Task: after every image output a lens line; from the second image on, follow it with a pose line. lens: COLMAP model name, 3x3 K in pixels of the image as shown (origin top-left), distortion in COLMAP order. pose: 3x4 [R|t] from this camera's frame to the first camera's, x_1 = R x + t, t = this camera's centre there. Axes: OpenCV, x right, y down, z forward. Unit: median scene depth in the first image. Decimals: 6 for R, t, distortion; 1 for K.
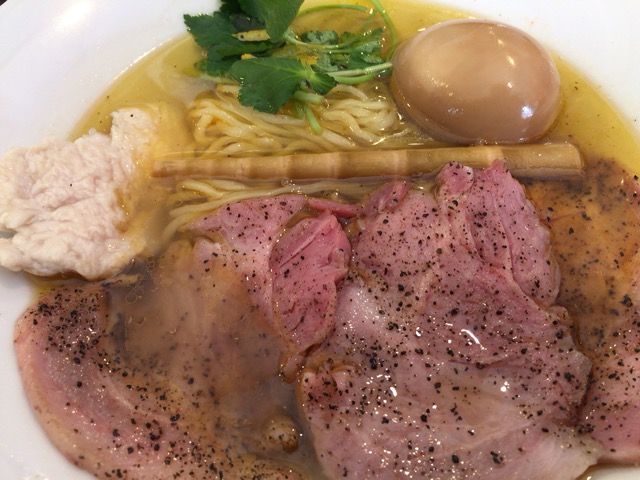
lens RADIAL K [[613.4, 0, 320.0], [0, 613.4, 240.0], [0, 0, 1]] dist [0.140121, -0.355787]
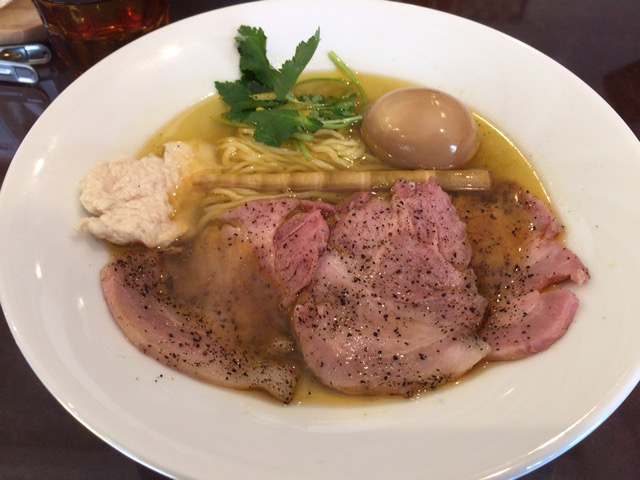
lens RADIAL K [[613.4, 0, 320.0], [0, 613.4, 240.0], [0, 0, 1]] dist [0.140121, -0.355787]
pose [[0.999787, 0.017358, 0.011154, 0.011302], [-0.015672, 0.990496, -0.136643, 0.233872], [-0.013419, 0.136439, 0.990558, -0.440925]]
